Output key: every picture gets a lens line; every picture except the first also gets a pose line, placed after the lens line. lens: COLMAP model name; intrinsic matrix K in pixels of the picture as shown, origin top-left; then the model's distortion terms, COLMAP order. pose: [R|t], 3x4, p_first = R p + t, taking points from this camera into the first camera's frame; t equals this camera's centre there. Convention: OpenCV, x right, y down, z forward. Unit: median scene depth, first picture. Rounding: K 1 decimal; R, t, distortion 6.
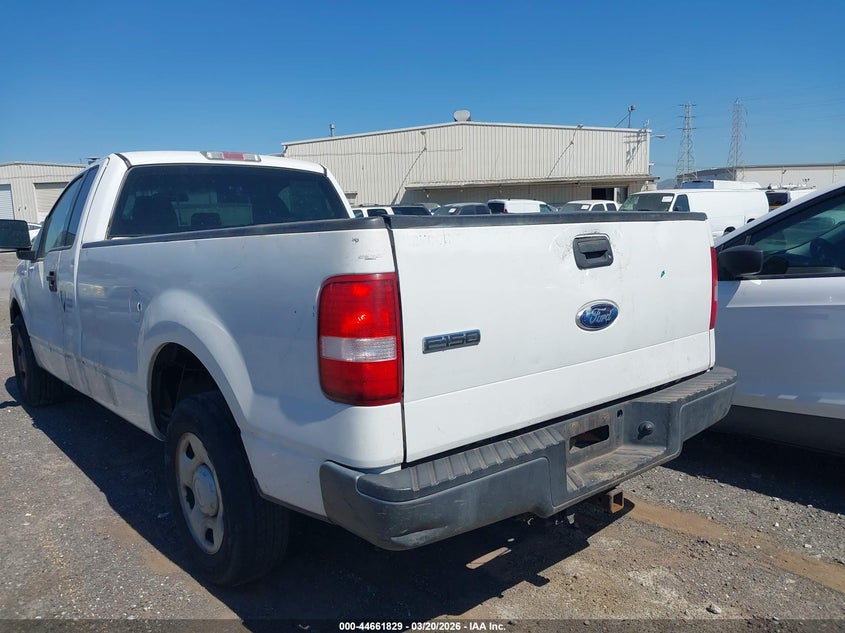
lens RADIAL K [[650.2, 0, 429.4], [0, 650.2, 317.4], [0, 0, 1]] dist [0.033038, -0.081257]
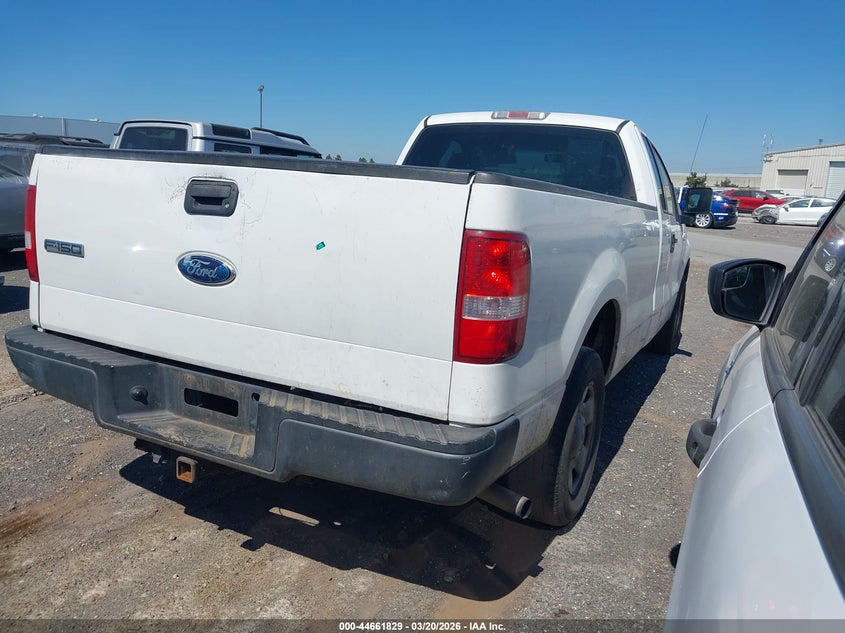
lens RADIAL K [[650.2, 0, 429.4], [0, 650.2, 317.4], [0, 0, 1]] dist [0.033038, -0.081257]
pose [[0.419519, 0.233084, -0.877312, 1.155248], [-0.203765, 0.965988, 0.159206, -0.139788], [0.884581, 0.111975, 0.452745, 0.841822]]
